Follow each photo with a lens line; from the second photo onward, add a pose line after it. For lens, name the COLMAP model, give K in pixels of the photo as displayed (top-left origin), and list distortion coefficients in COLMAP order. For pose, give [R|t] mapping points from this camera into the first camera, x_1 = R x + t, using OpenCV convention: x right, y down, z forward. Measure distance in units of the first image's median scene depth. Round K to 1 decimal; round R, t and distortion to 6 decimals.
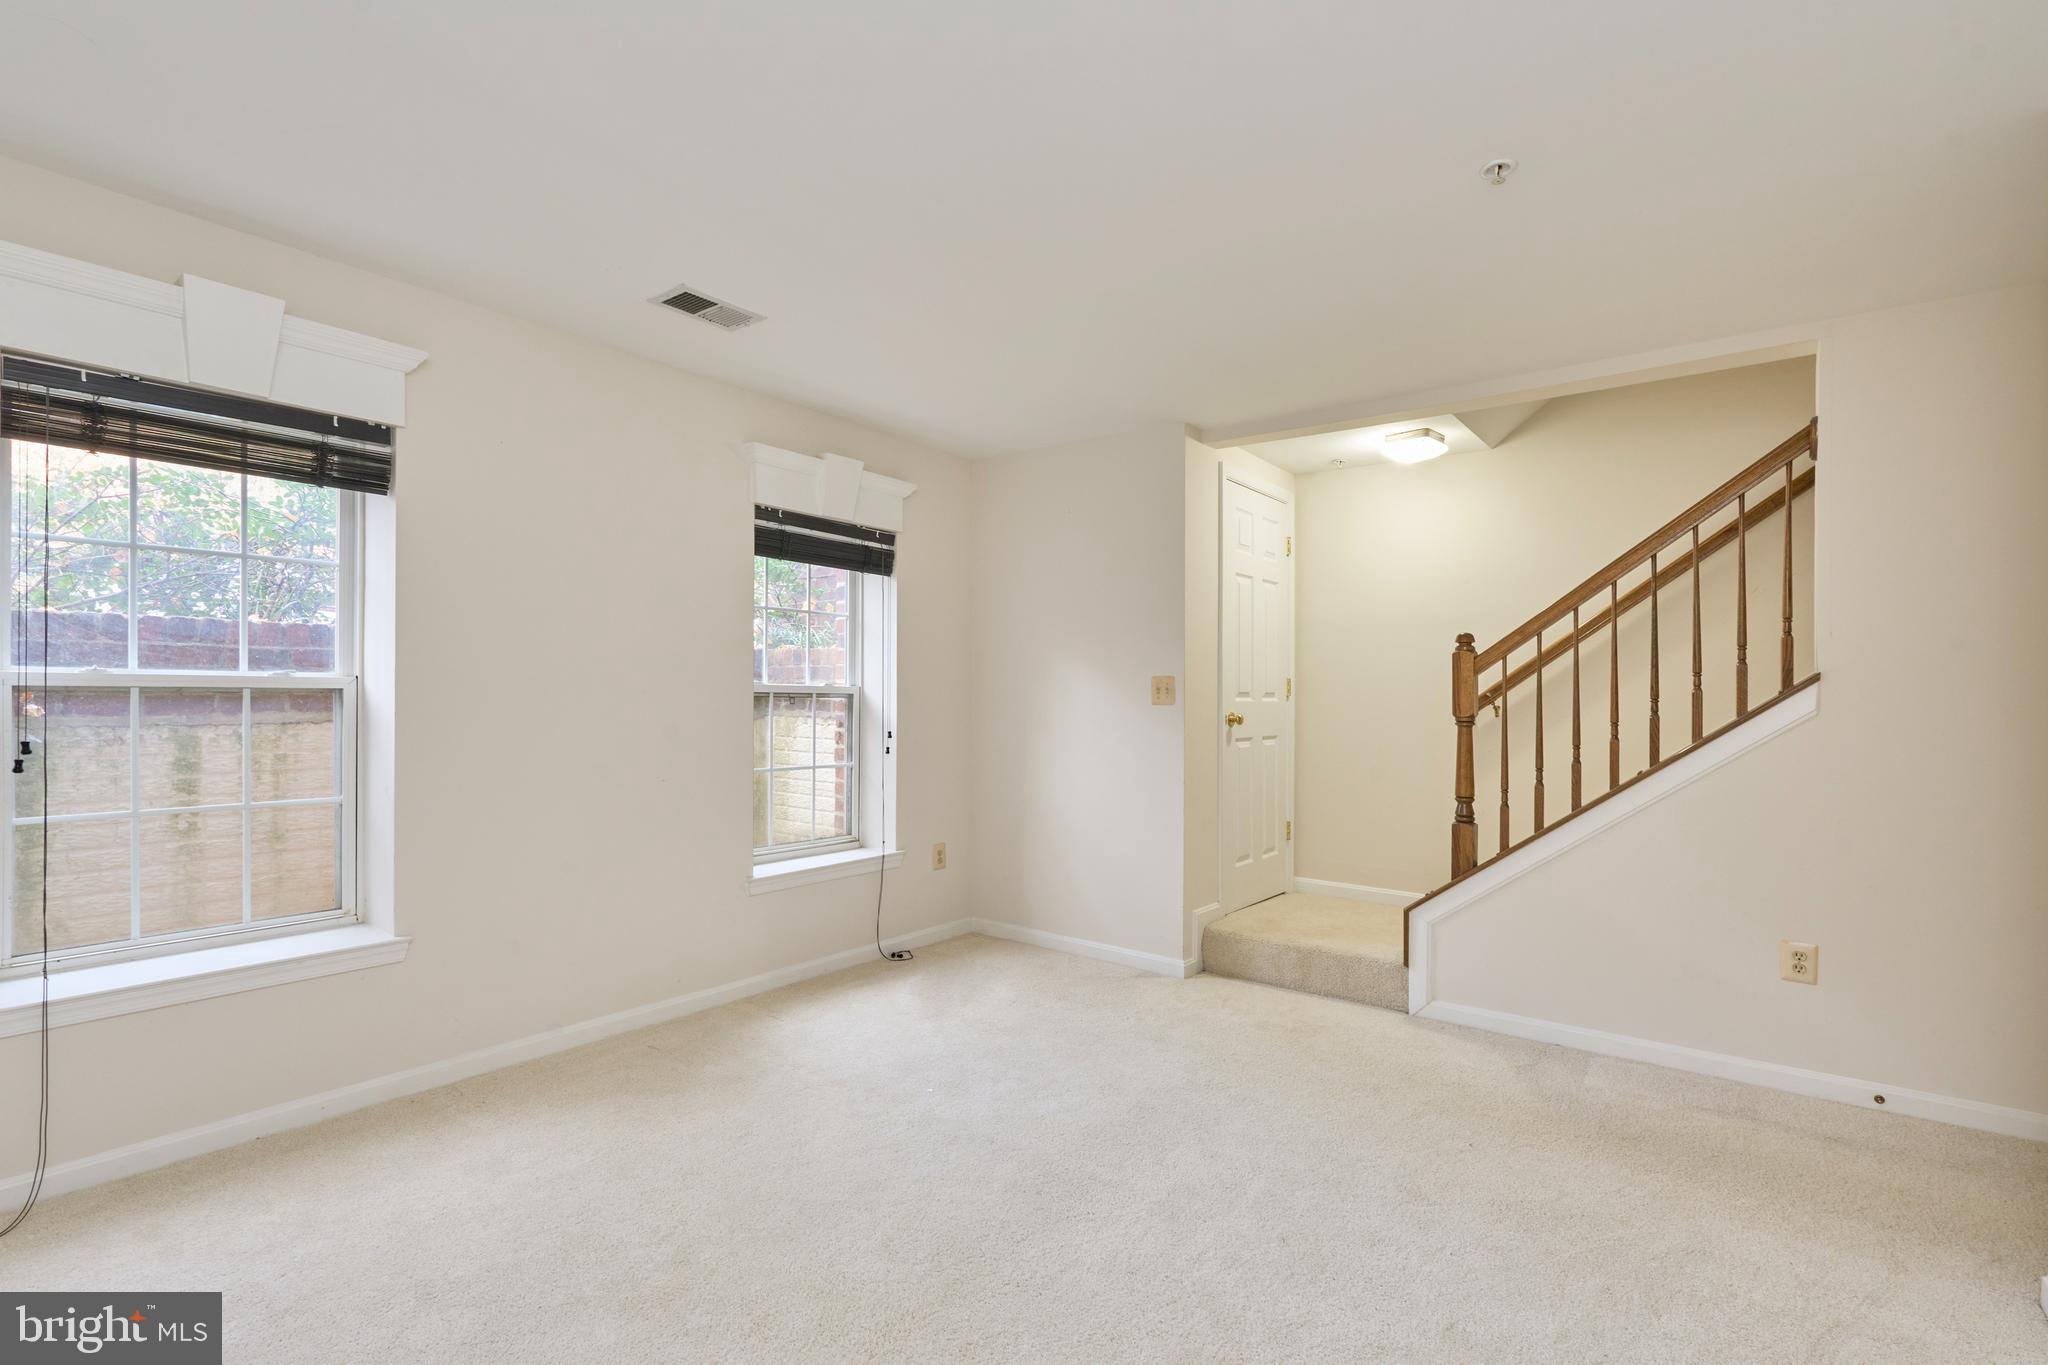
lens RADIAL K [[941.9, 0, 1028.5], [0, 941.9, 688.0], [0, 0, 1]] dist [0.000184, -0.000305]
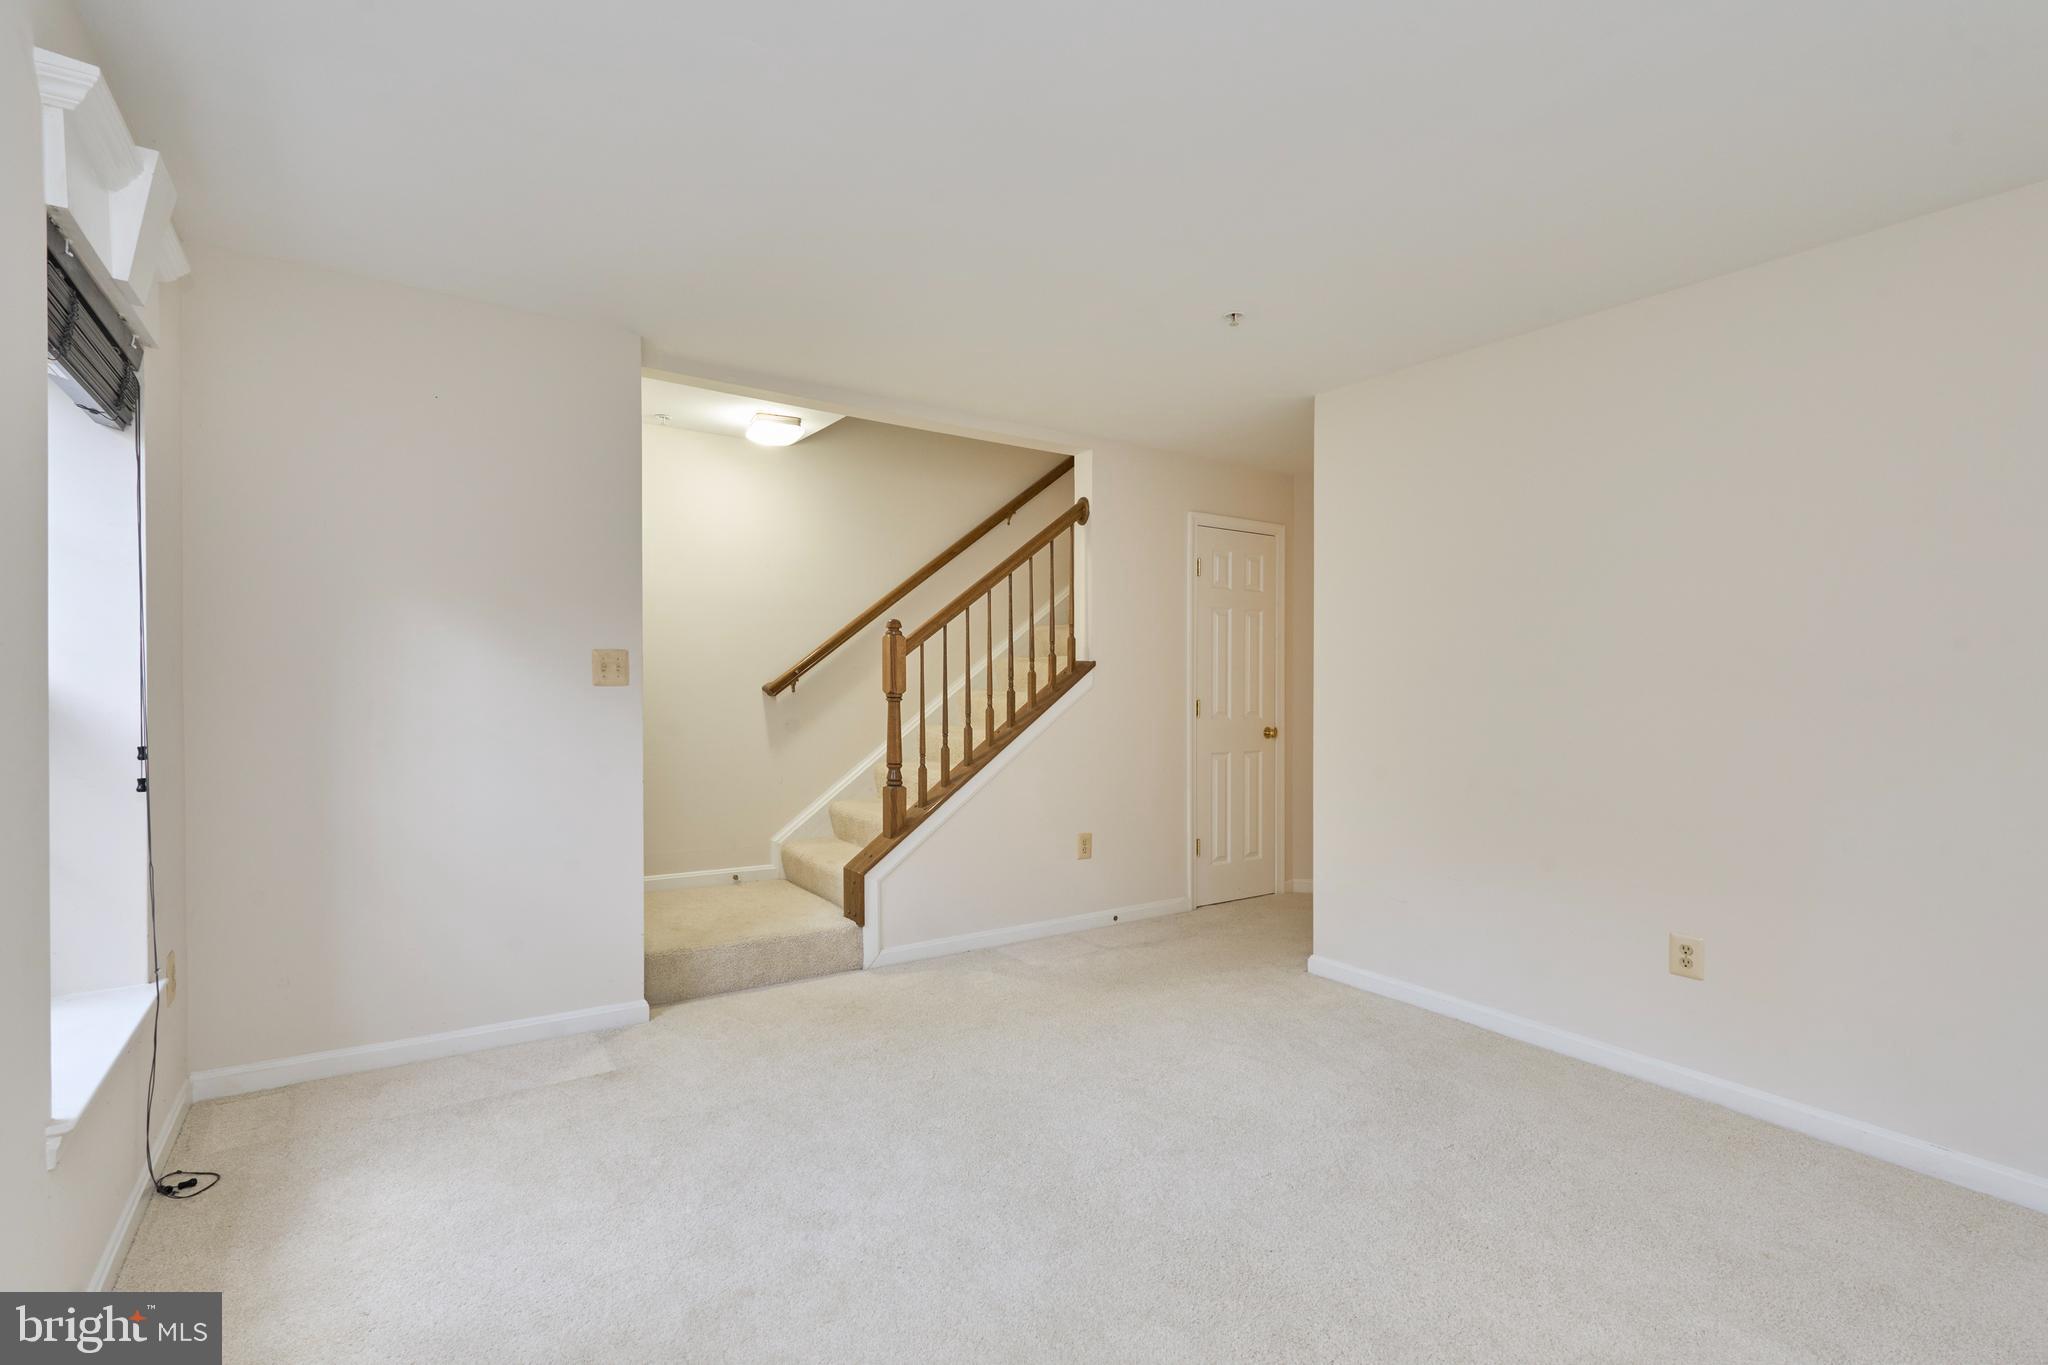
lens RADIAL K [[941.9, 0, 1014.2], [0, 941.9, 680.7], [0, 0, 1]] dist [0.000184, -0.000305]
pose [[0.330928, -0.006667, 0.943632, -0.521682], [-0.008521, 0.999913, 0.010053, 0.003216], [-0.943618, -0.011367, 0.330842, 0.454984]]
